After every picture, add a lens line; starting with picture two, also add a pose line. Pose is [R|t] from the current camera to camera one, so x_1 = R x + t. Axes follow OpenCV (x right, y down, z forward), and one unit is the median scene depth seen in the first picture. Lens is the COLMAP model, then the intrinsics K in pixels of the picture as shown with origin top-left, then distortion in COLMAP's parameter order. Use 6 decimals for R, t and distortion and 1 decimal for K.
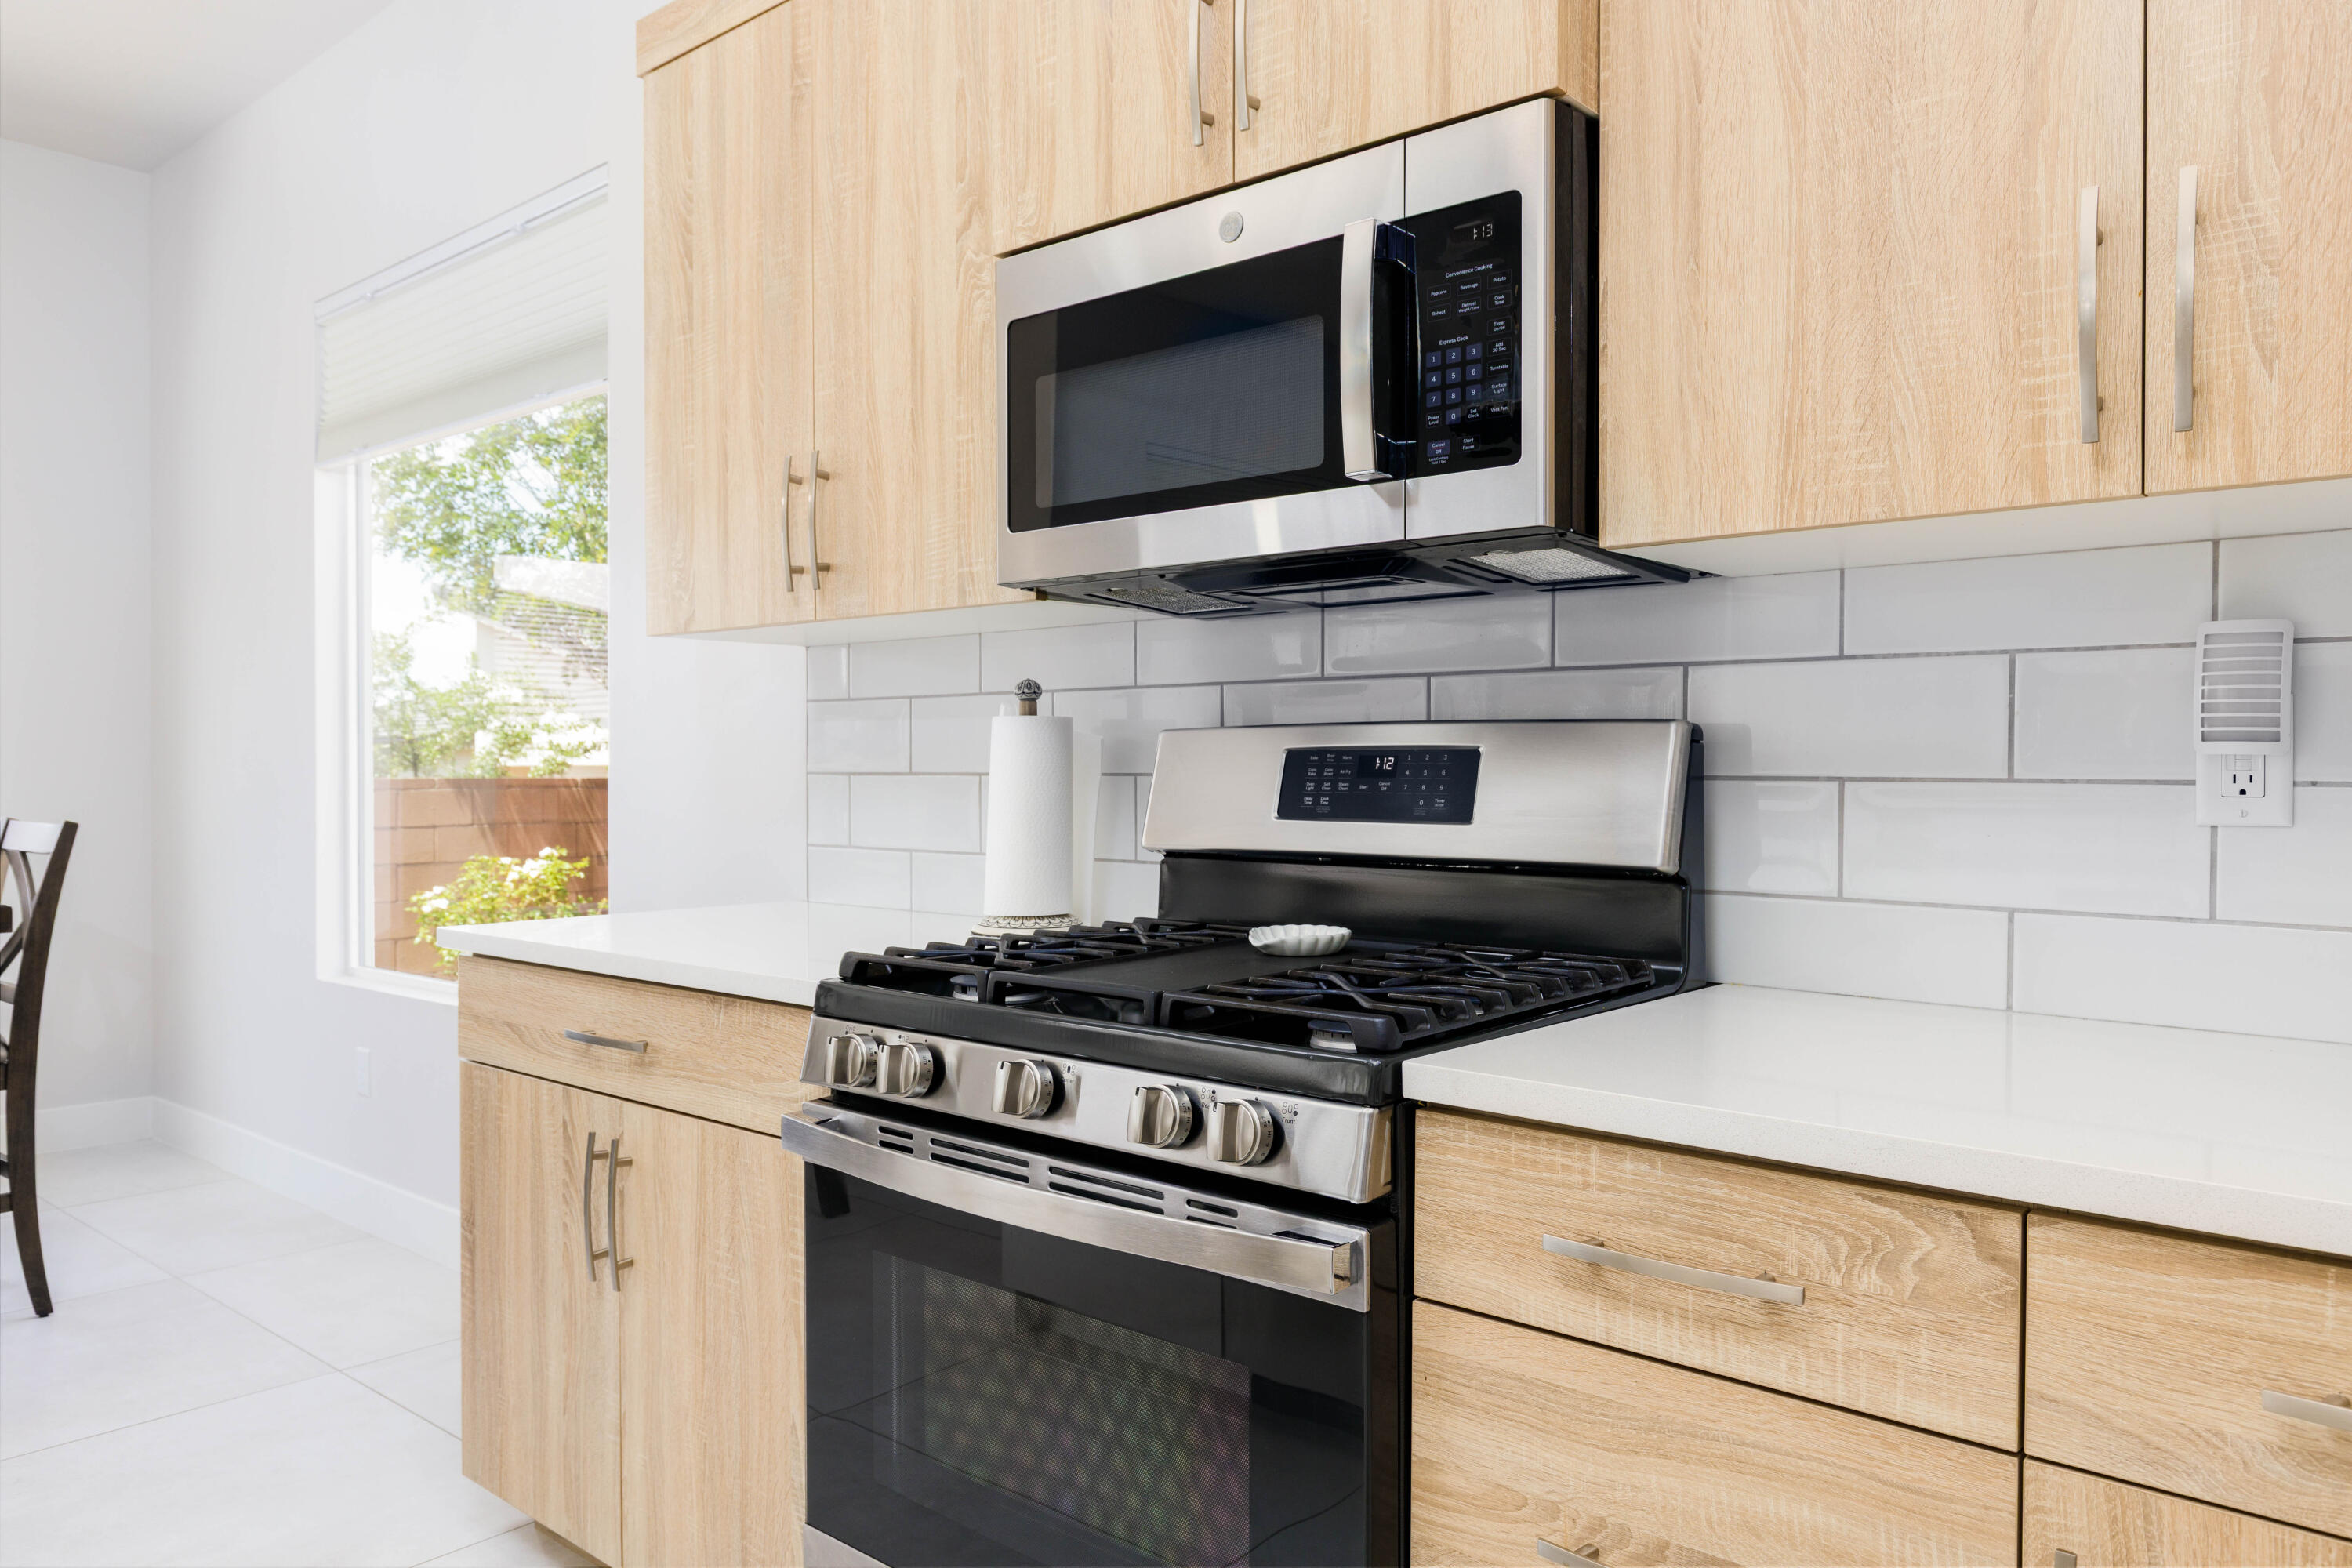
lens RADIAL K [[1609.9, 0, 1176.0], [0, 1609.9, 784.0], [0, 0, 1]] dist [-0.008344, -0.001644]
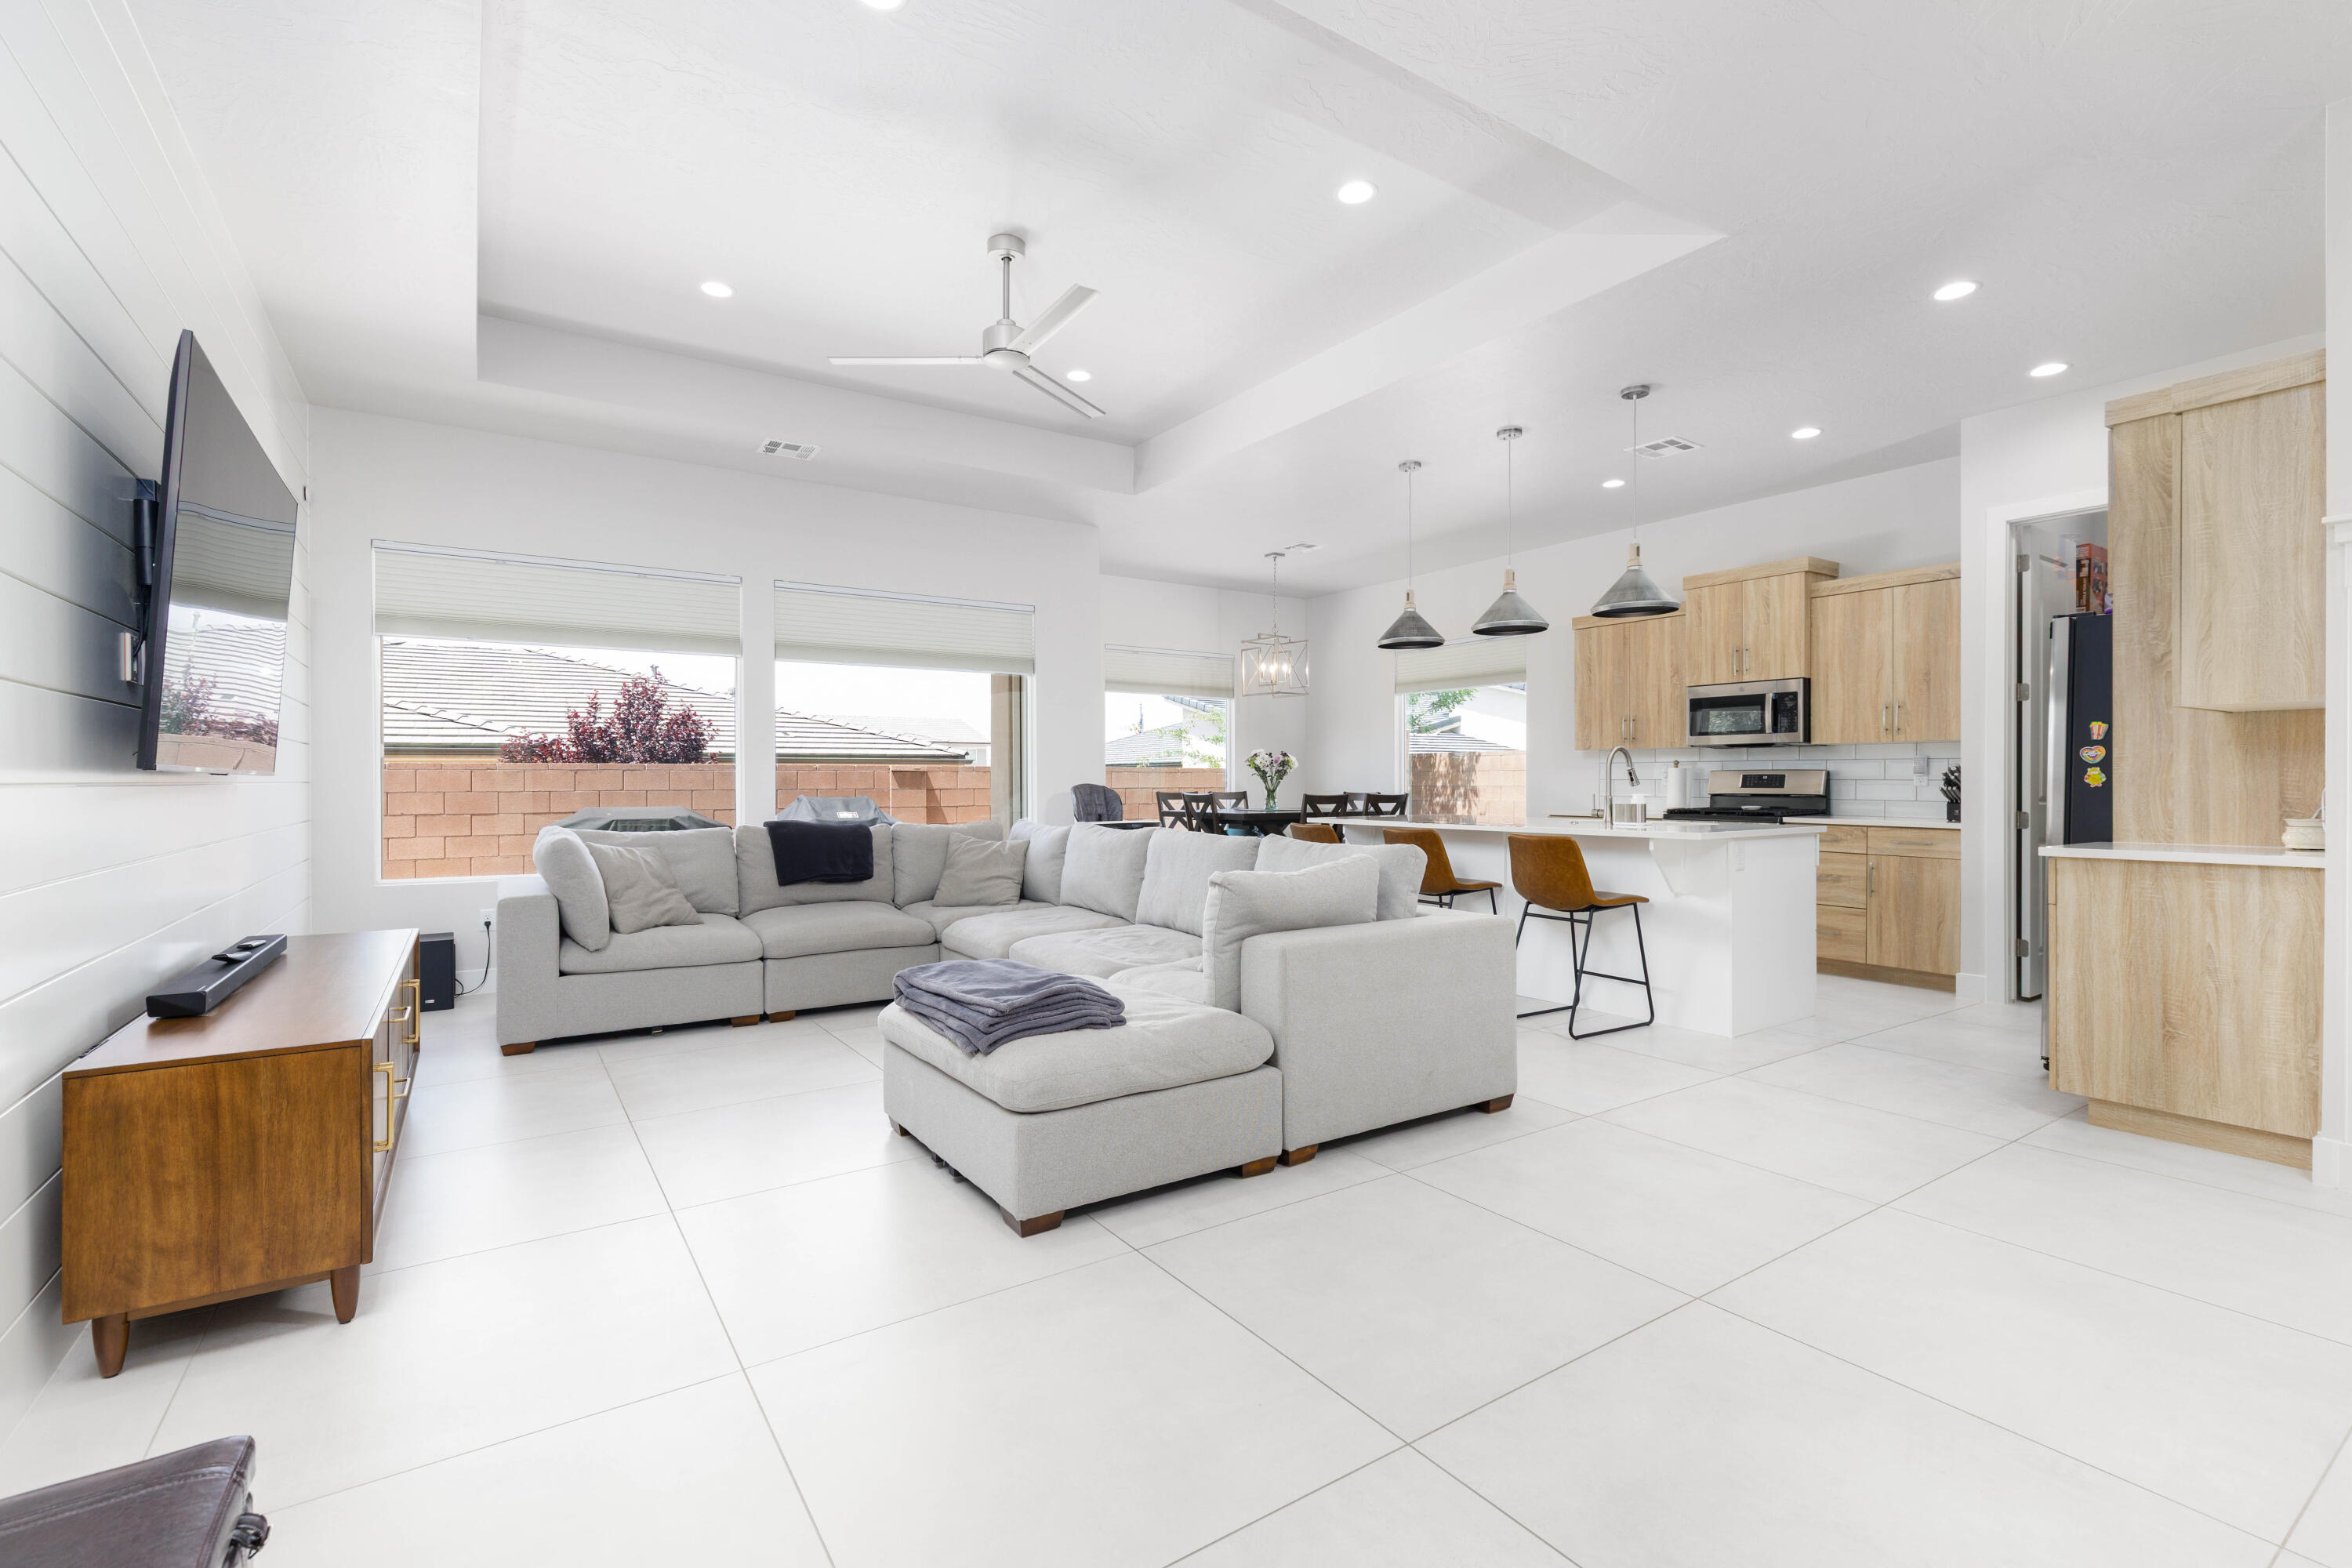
lens RADIAL K [[1041.4, 0, 1176.0], [0, 1041.4, 784.0], [0, 0, 1]] dist [0.004206, 0.000338]
pose [[0.965702, 0.000660, -0.259653, -0.964046], [-0.002636, 0.999970, -0.007261, 0.044255], [0.259641, 0.007696, 0.965675, -3.213830]]
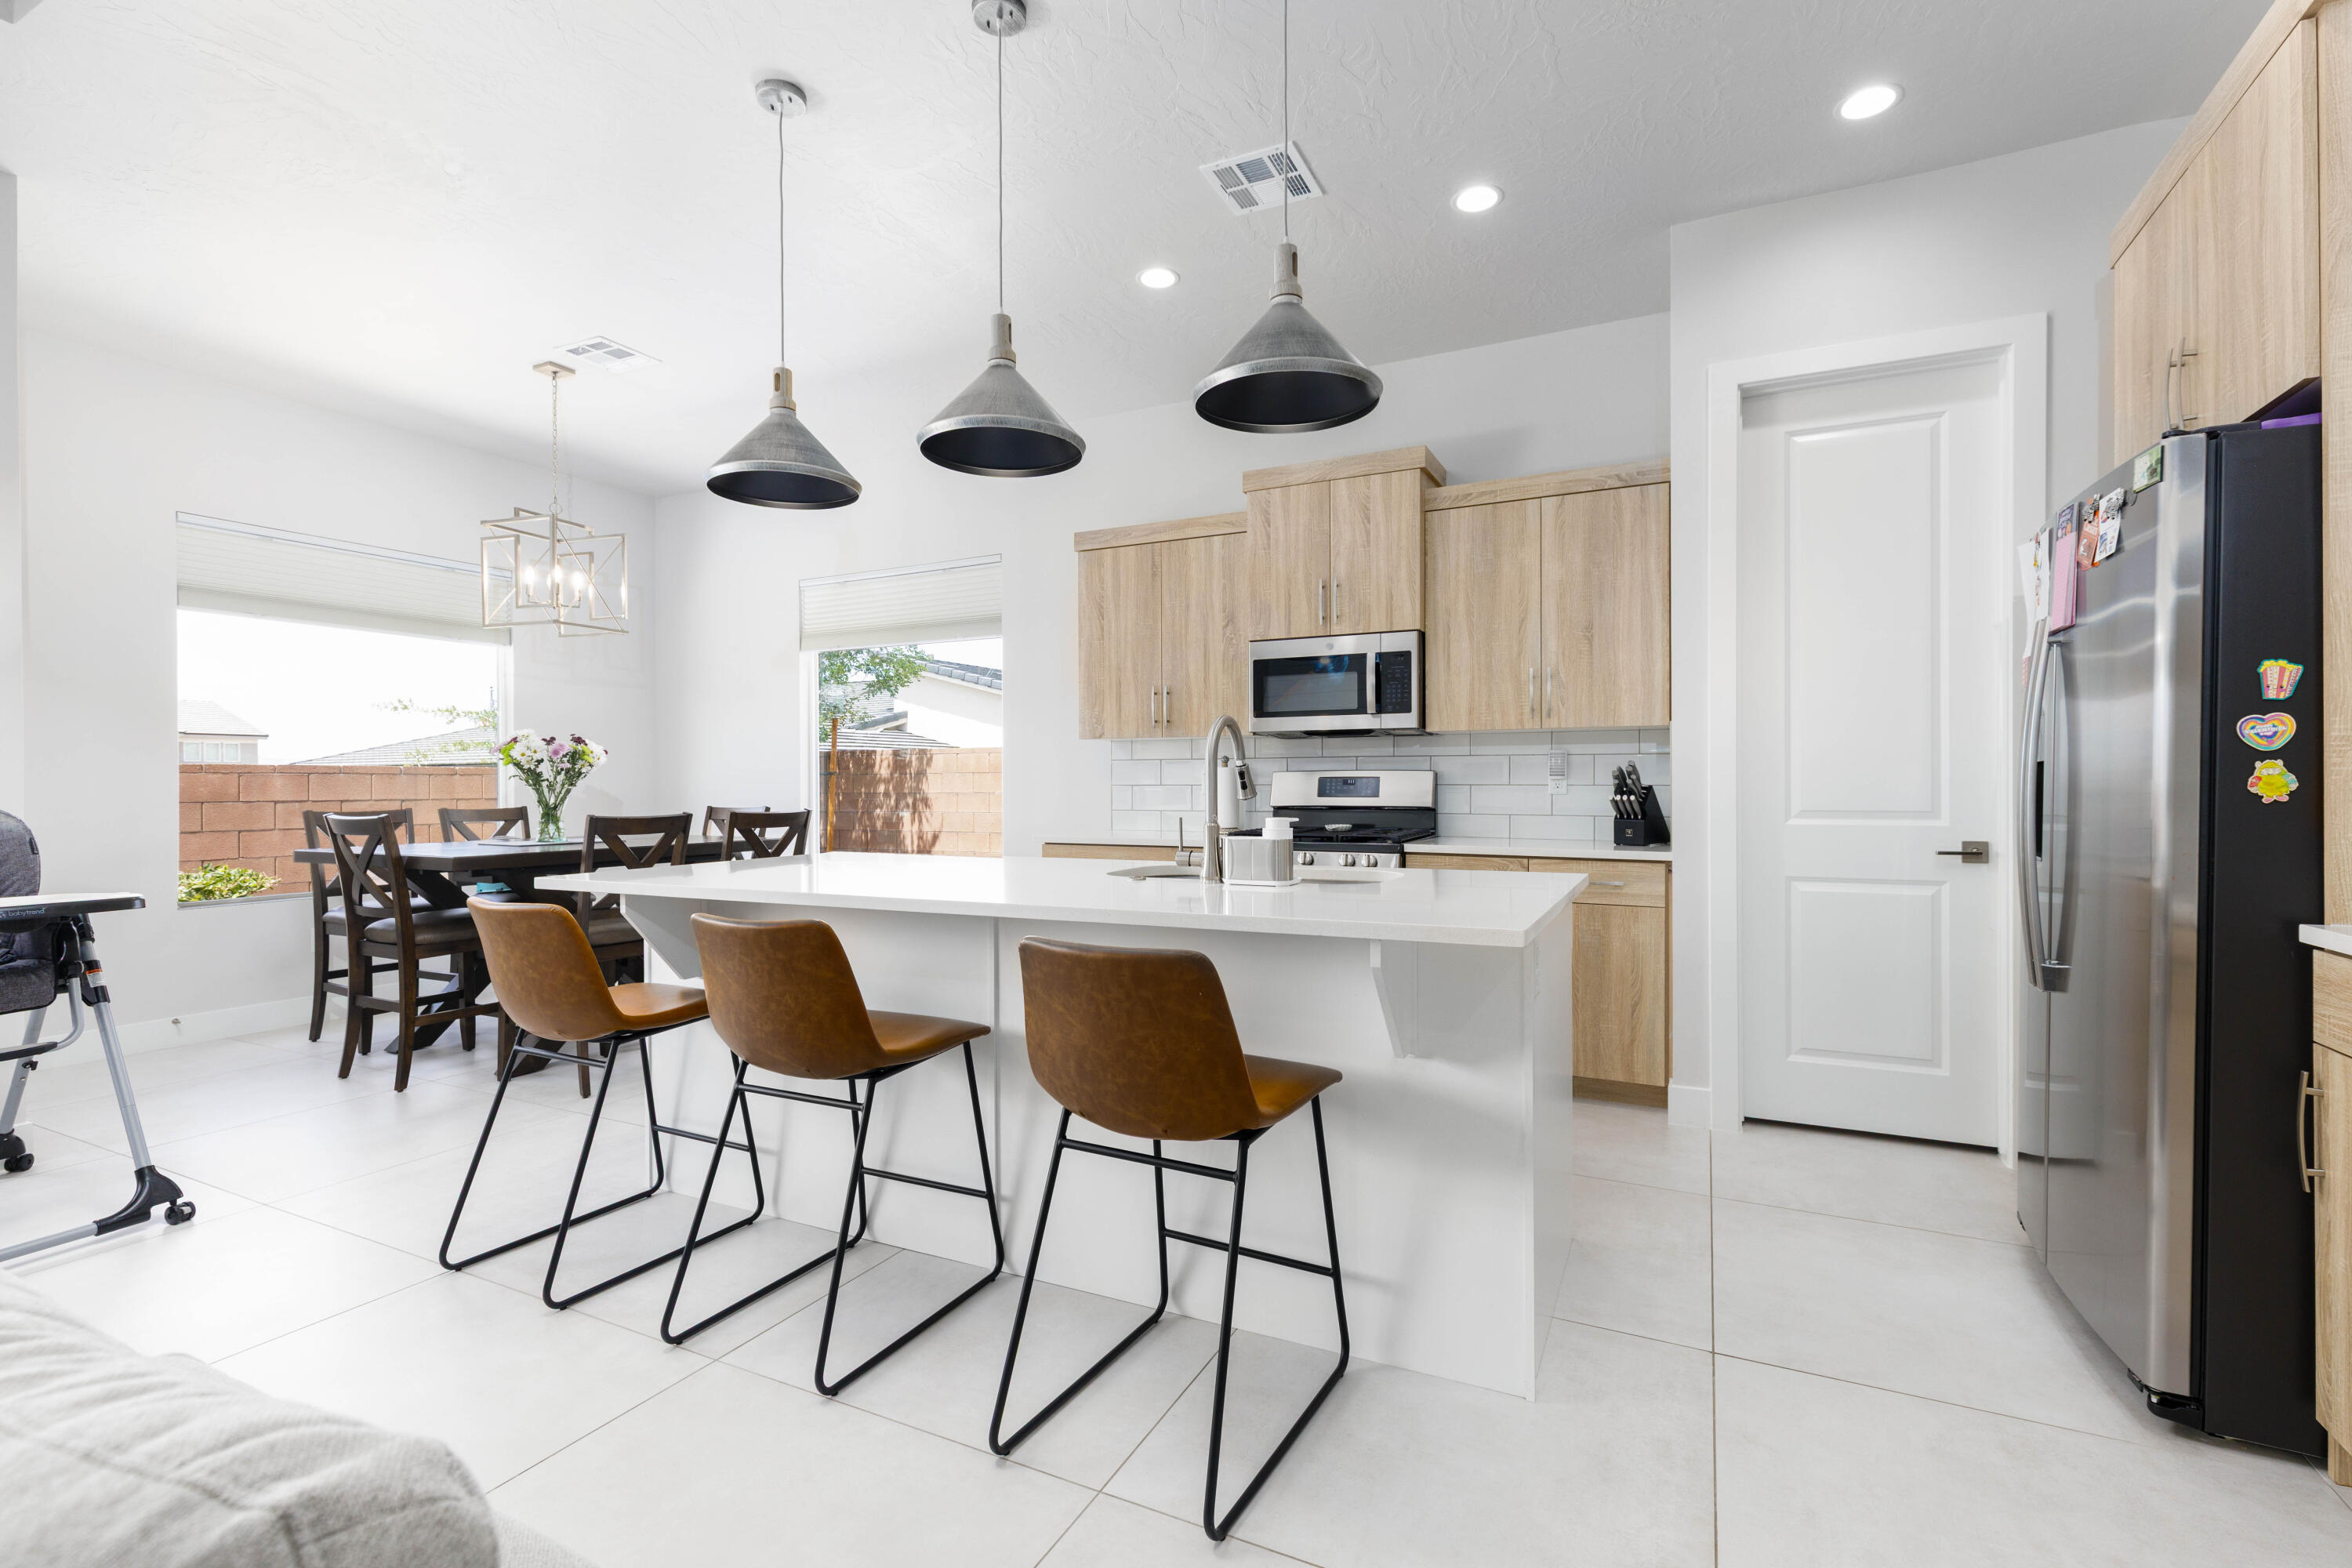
lens RADIAL K [[1041.4, 0, 1176.0], [0, 1041.4, 784.0], [0, 0, 1]] dist [0.004206, 0.000338]
pose [[0.967677, -0.003106, 0.252174, -0.938633], [0.005865, 0.999931, -0.010189, 0.015852], [-0.252125, 0.011339, 0.967628, -1.323422]]
